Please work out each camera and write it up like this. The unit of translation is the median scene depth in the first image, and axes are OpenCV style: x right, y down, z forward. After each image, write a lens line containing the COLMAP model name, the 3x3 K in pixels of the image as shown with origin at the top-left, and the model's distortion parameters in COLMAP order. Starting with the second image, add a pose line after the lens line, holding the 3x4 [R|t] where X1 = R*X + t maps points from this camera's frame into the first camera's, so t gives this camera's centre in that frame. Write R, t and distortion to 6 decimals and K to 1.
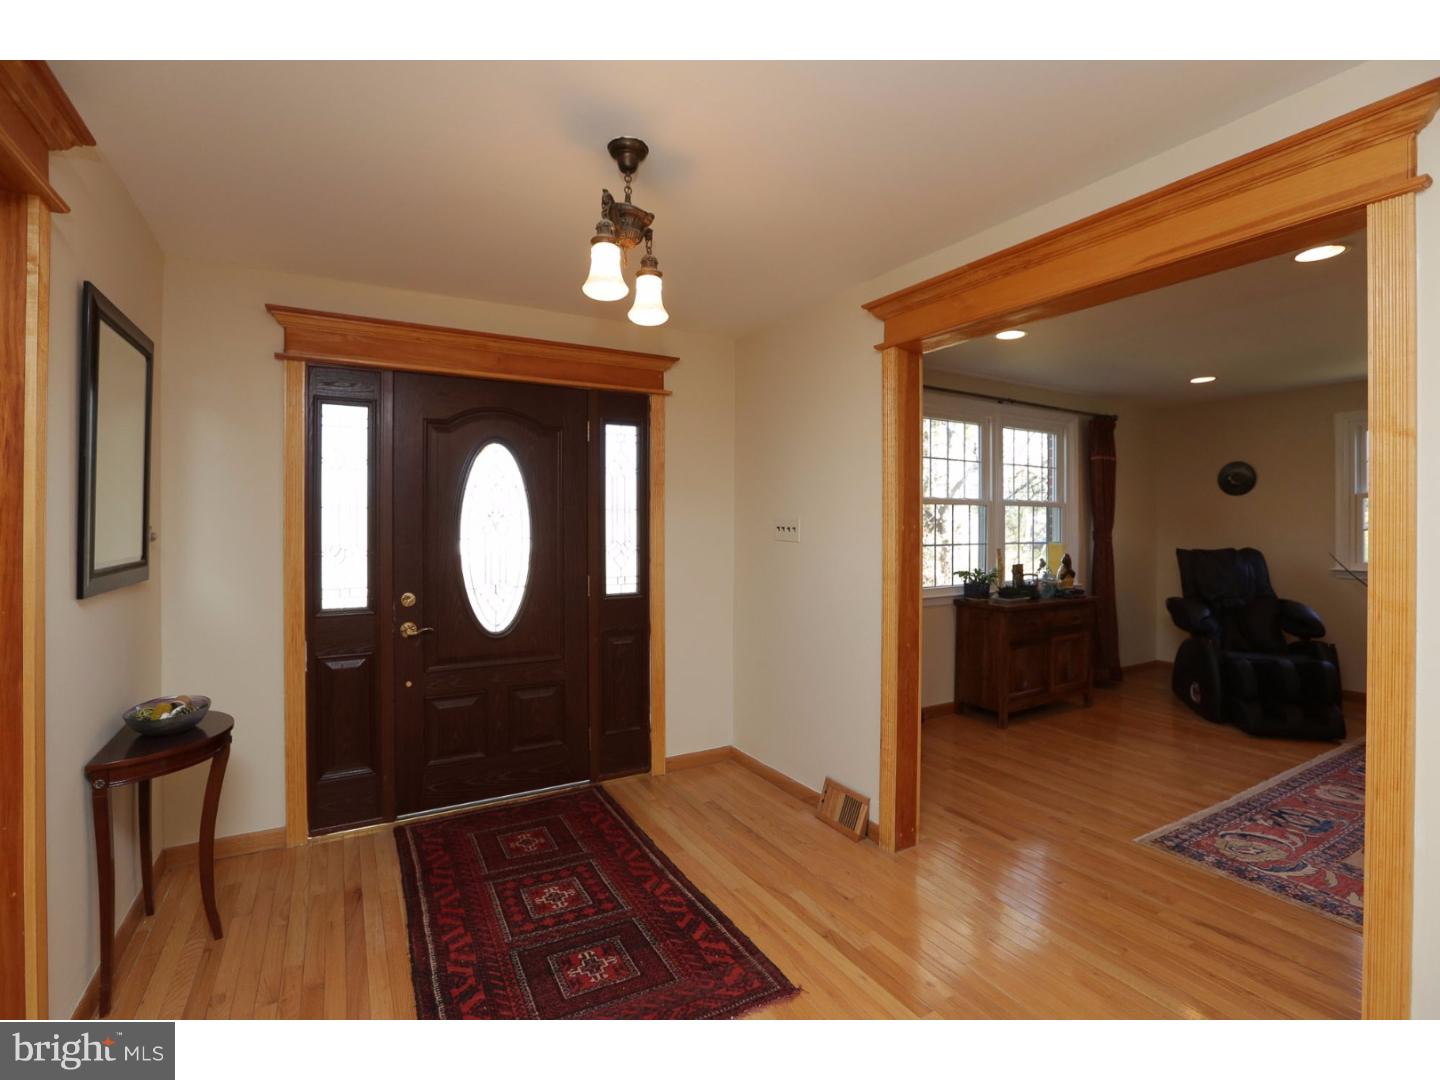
lens RADIAL K [[654.0, 0, 716.6], [0, 654.0, 525.6], [0, 0, 1]] dist [-0.048709, 0.006618]
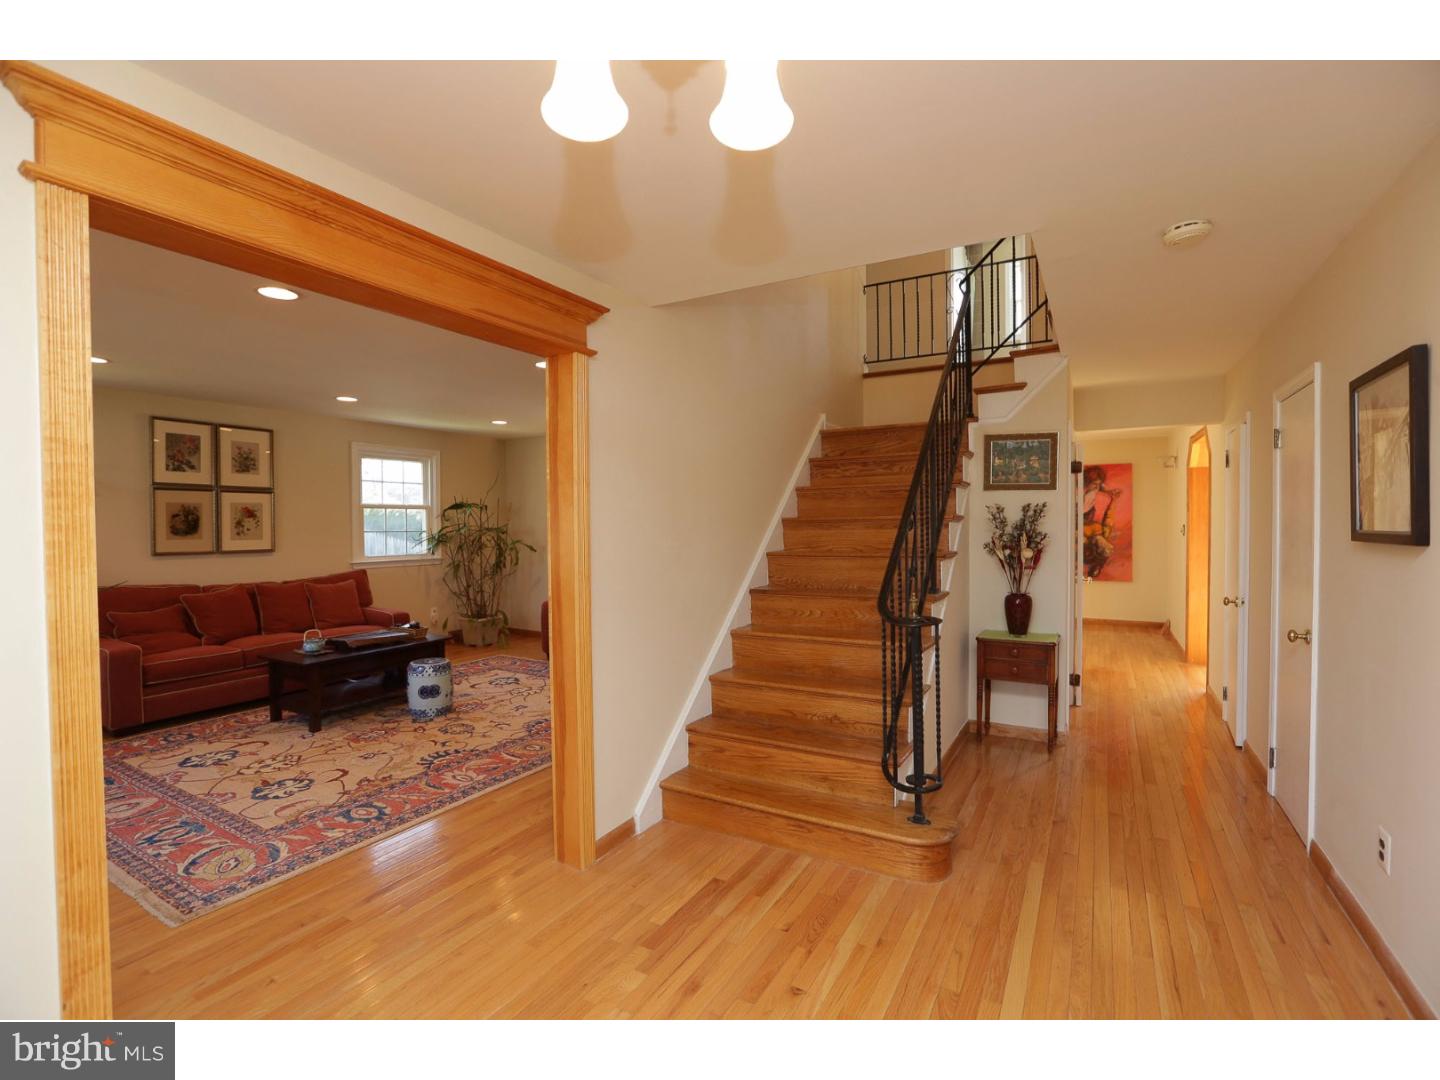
lens RADIAL K [[654.0, 0, 722.6], [0, 654.0, 530.9], [0, 0, 1]] dist [-0.048709, 0.006618]
pose [[-0.520083, -0.010538, 0.854051, -0.385644], [0.009070, 0.999799, 0.017860, -0.019265], [-0.854068, 0.017035, -0.519883, 0.808612]]
